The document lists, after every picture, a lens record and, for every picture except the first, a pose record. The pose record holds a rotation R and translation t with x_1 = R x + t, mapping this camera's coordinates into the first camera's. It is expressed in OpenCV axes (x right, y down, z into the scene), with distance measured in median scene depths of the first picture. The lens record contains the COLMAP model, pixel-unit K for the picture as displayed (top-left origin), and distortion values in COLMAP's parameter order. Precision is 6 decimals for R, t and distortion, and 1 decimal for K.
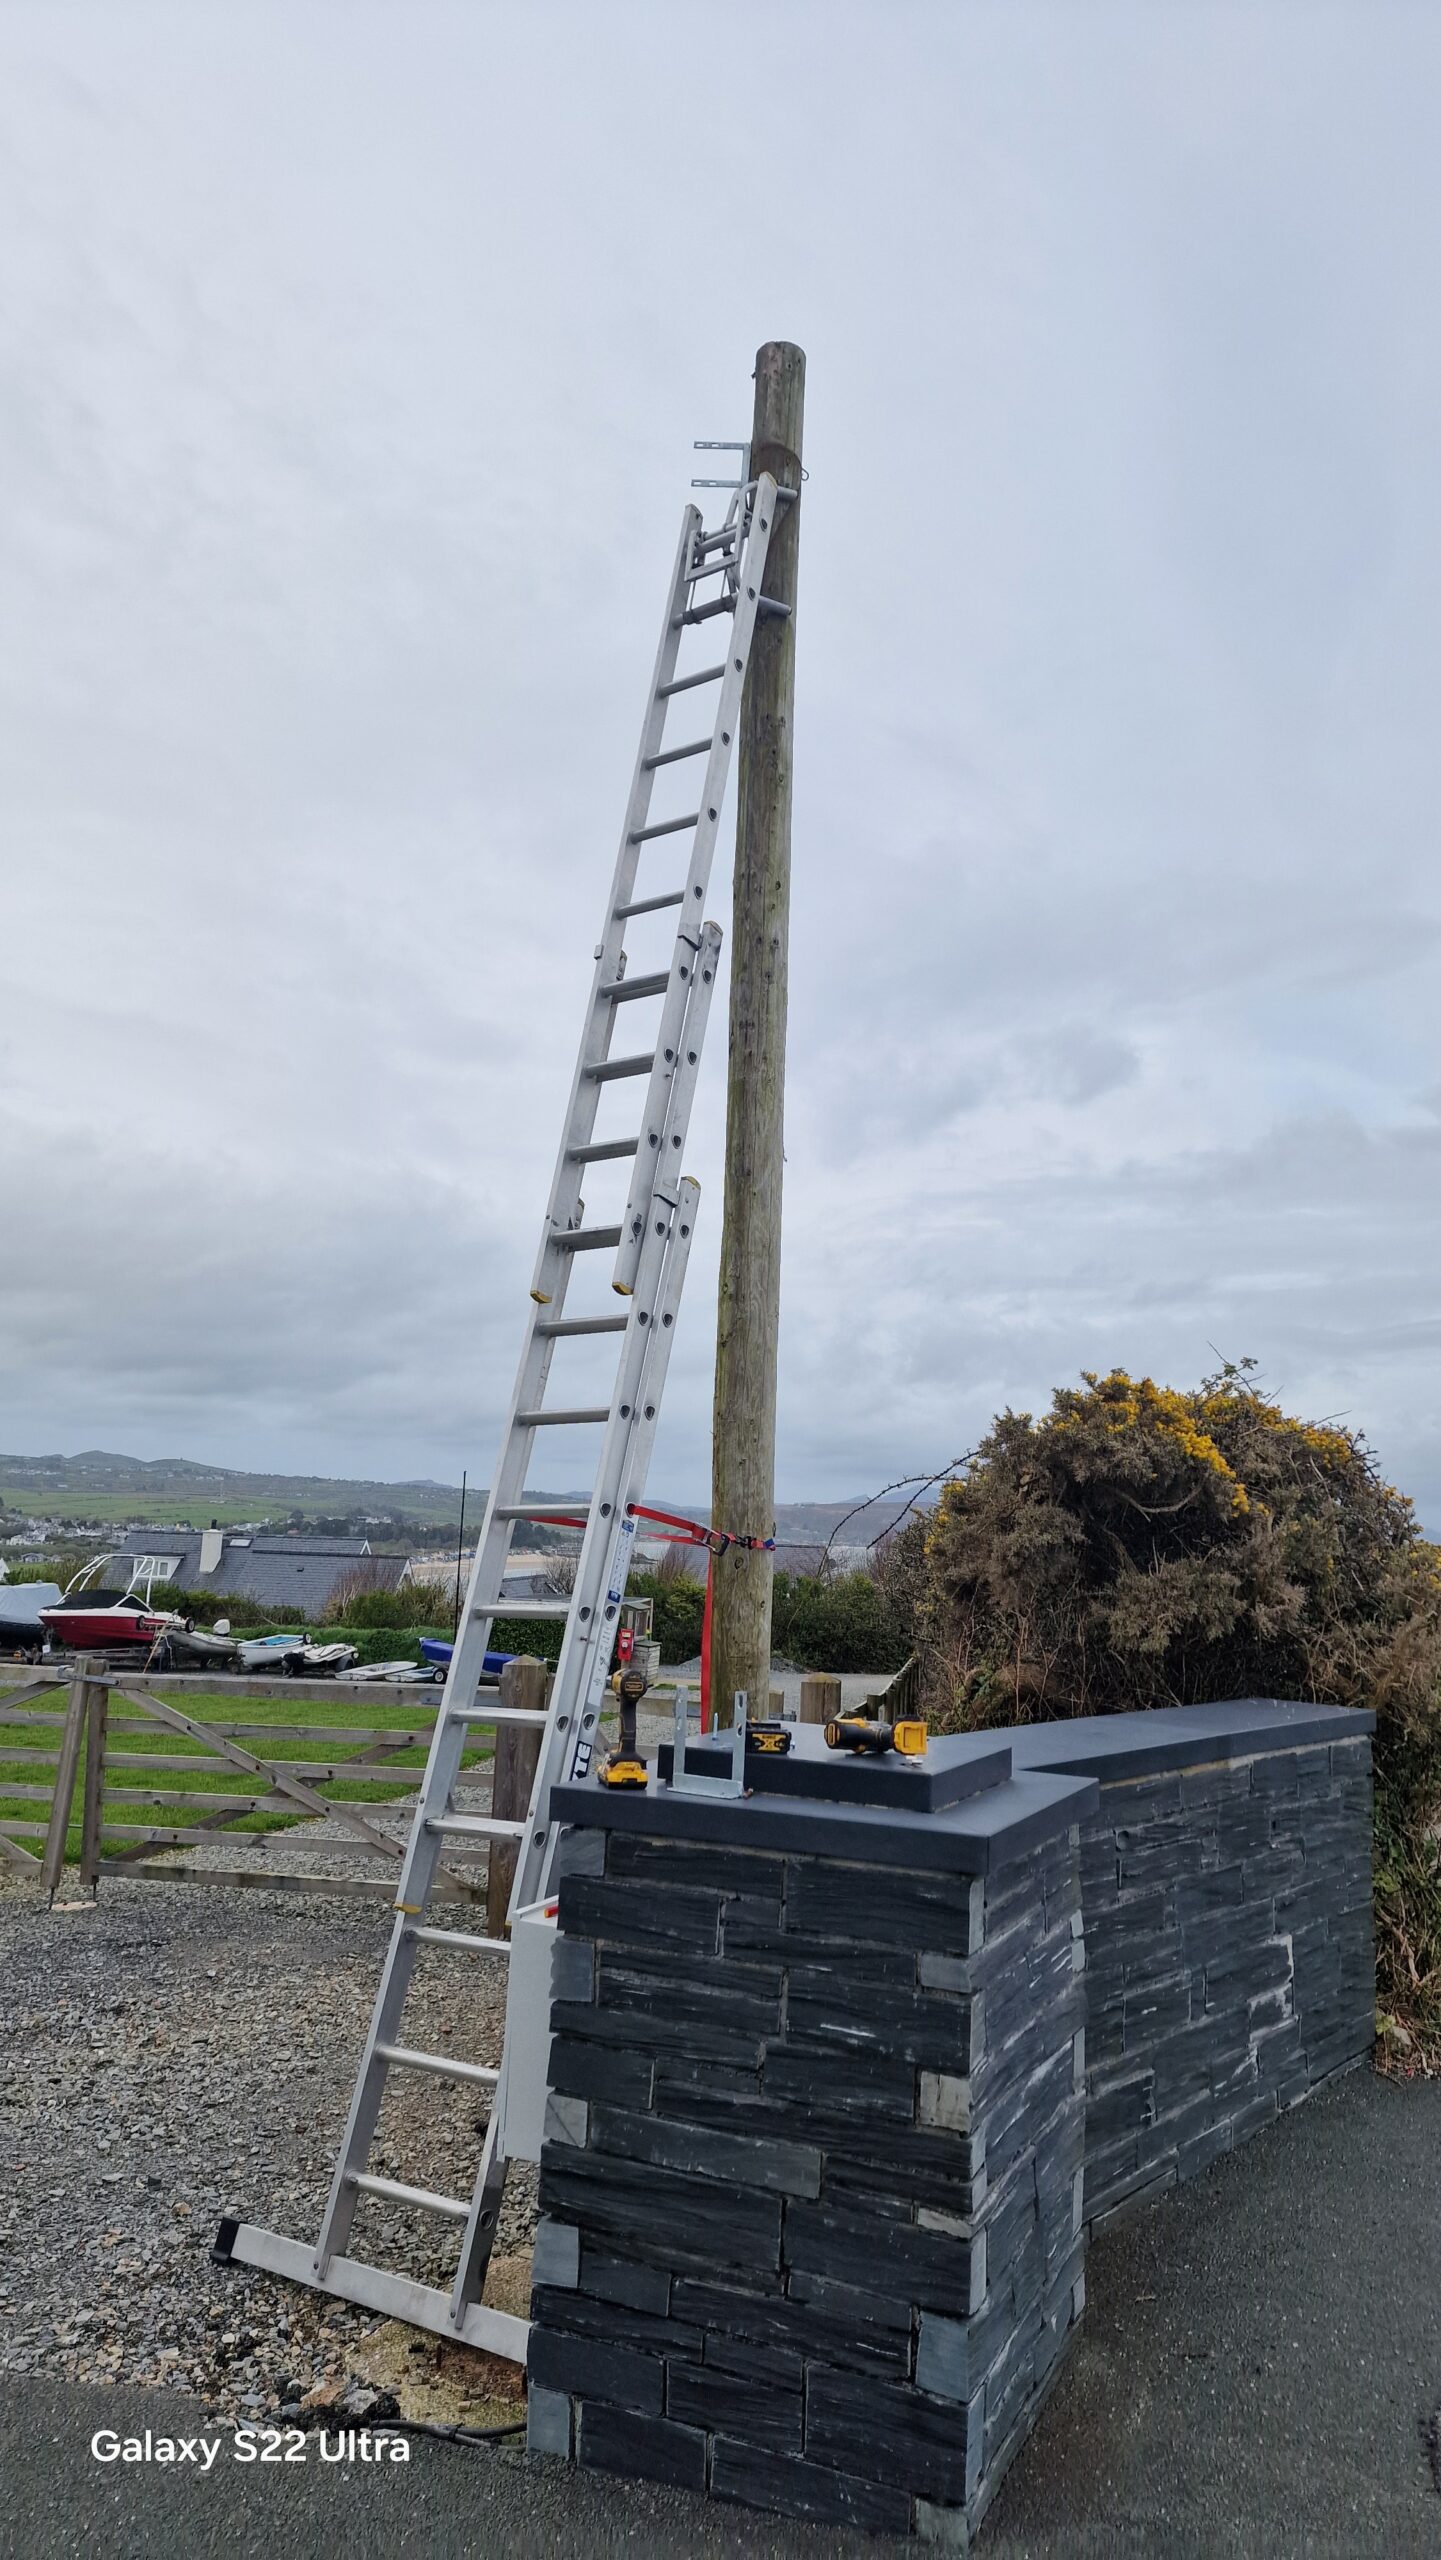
lens RADIAL K [[1667.6, 0, 707.2], [0, 1667.6, 1331.6], [0, 0, 1]] dist [0.090932, -0.077173]
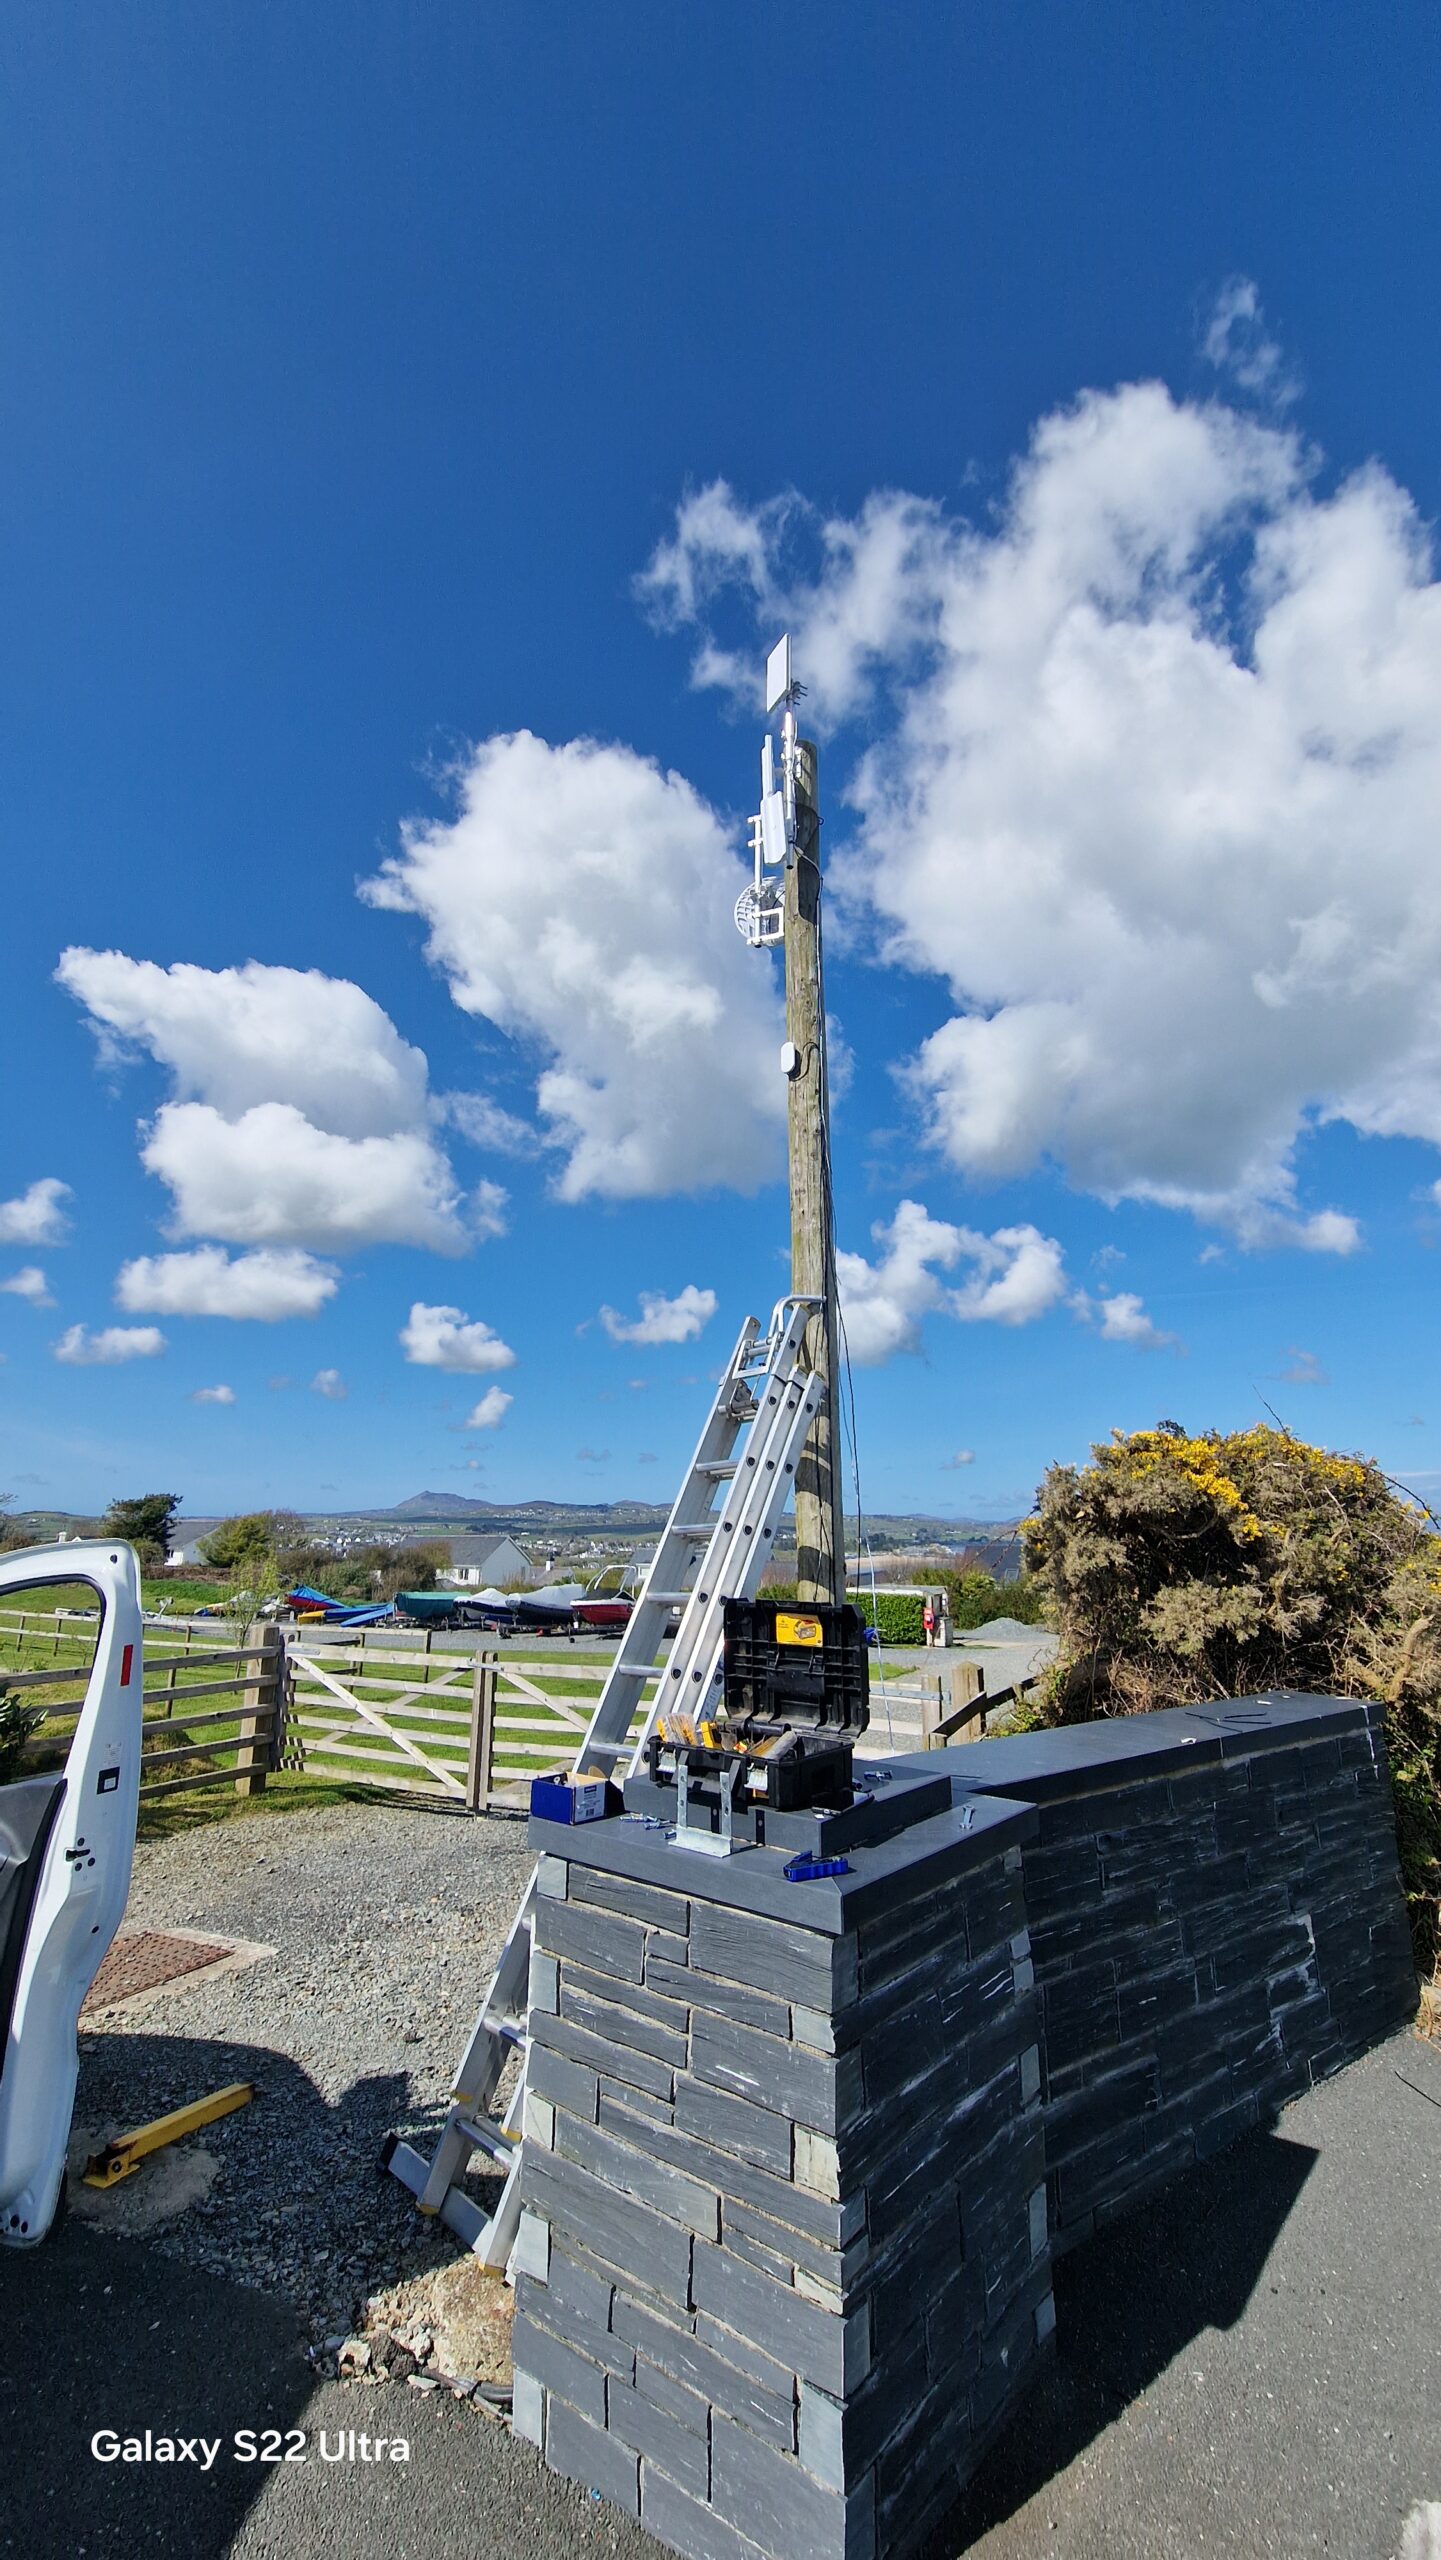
lens RADIAL K [[1030.0, 0, 725.8], [0, 1030.0, 1282.2], [0, 0, 1]] dist [-0.003105, -0.000074]
pose [[0.967121, -0.095425, -0.235734, 0.173513], [0.064759, 0.988784, -0.134581, -0.000659], [0.245932, 0.114890, 0.962454, 0.188750]]
